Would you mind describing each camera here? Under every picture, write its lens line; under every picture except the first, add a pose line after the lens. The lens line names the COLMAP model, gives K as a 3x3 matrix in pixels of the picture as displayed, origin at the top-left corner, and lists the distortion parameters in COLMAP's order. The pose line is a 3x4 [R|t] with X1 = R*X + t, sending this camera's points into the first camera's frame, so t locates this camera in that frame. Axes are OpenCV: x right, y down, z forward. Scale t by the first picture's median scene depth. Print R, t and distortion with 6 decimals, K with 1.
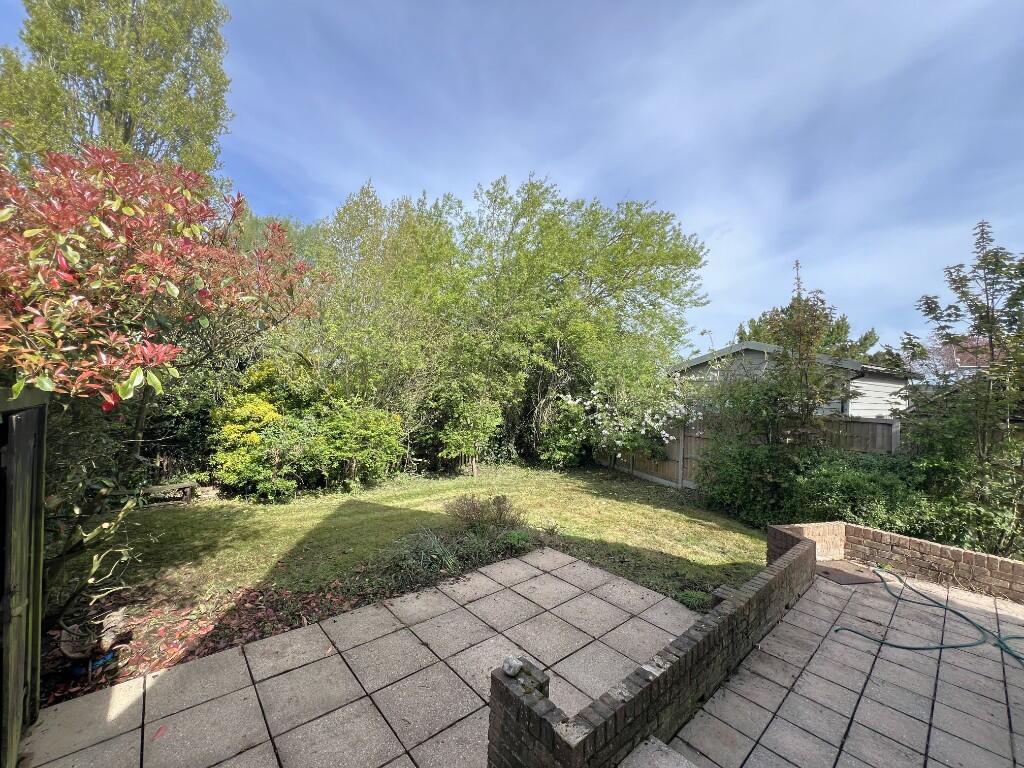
lens RADIAL K [[407.9, 0, 512.5], [0, 407.9, 387.5], [0, 0, 1]] dist [-0.002108, 0.000577]
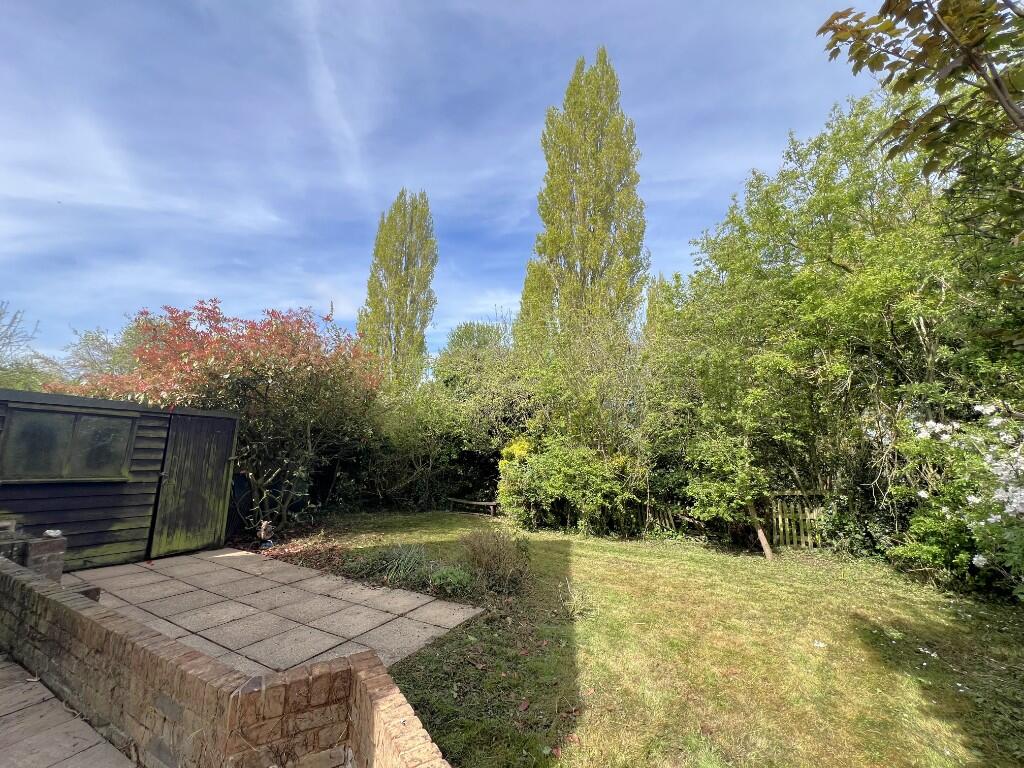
lens RADIAL K [[410.9, 0, 512.7], [0, 410.9, 384.2], [0, 0, 1]] dist [-0.001531, 0.000274]
pose [[0.345697, -0.174759, -0.921929, 0.937828], [-0.000790, 0.982450, -0.186527, 0.148946], [0.938346, 0.065210, 0.339491, 0.860588]]
